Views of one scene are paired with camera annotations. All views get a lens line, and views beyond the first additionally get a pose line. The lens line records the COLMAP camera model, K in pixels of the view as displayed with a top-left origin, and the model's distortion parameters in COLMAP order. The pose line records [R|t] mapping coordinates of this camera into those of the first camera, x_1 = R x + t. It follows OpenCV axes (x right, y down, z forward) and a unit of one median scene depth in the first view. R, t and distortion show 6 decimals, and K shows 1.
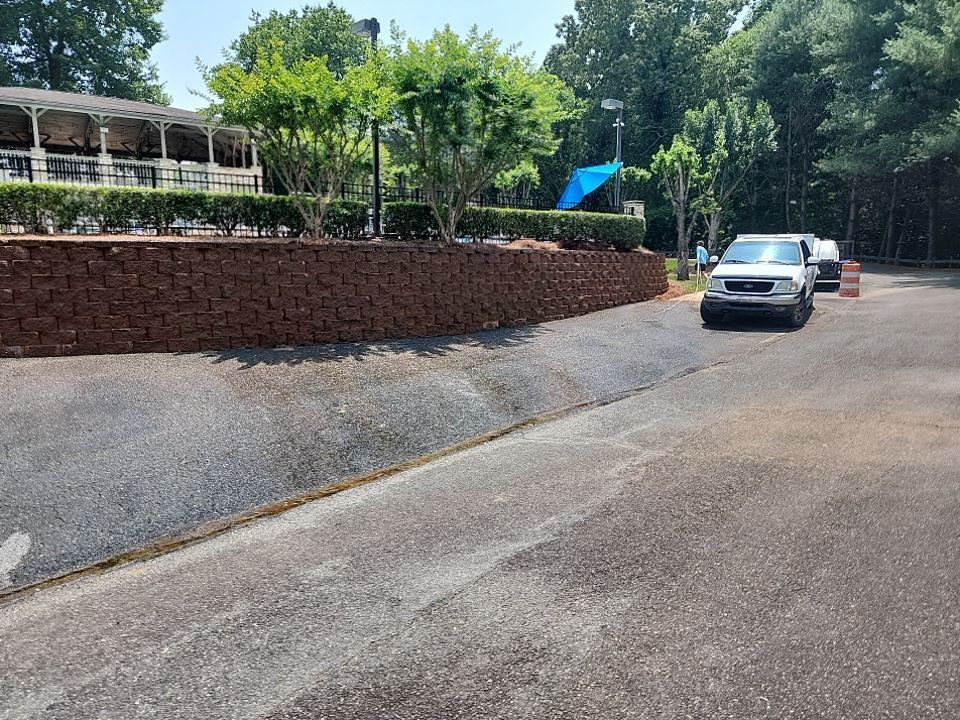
lens RADIAL K [[625.2, 0, 480.0], [0, 625.2, 360.0], [0, 0, 1]] dist [0.061961, -0.052707]
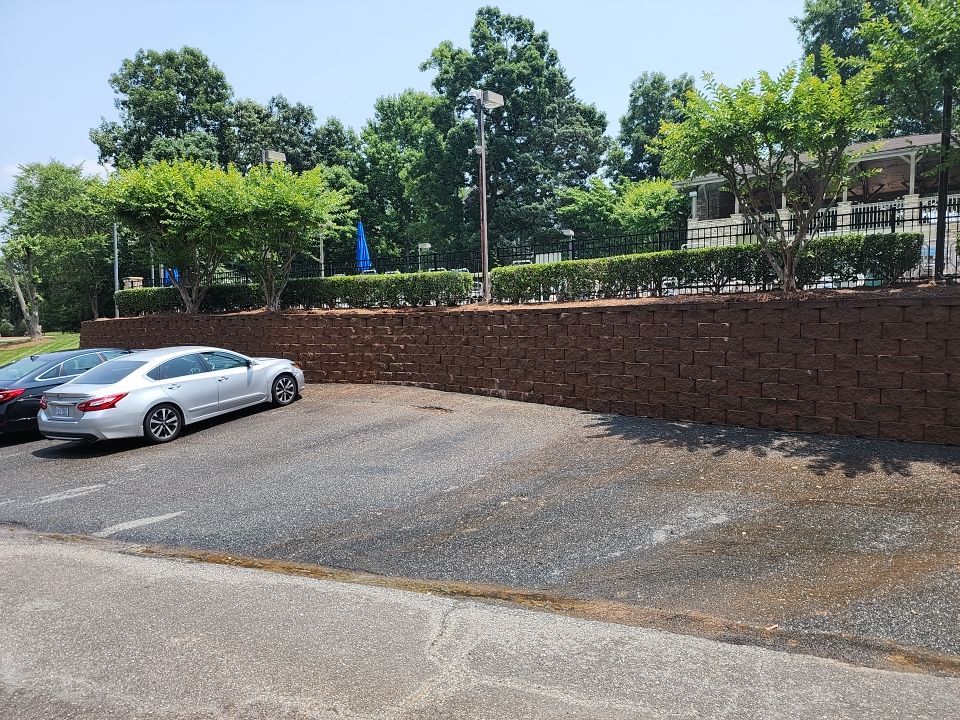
lens RADIAL K [[625.2, 0, 480.0], [0, 625.2, 360.0], [0, 0, 1]] dist [0.061961, -0.052707]
pose [[0.364851, 0.061311, -0.929045, 0.345282], [-0.123263, 0.992227, 0.017073, -0.077420], [0.922870, 0.108288, 0.369573, 0.375731]]
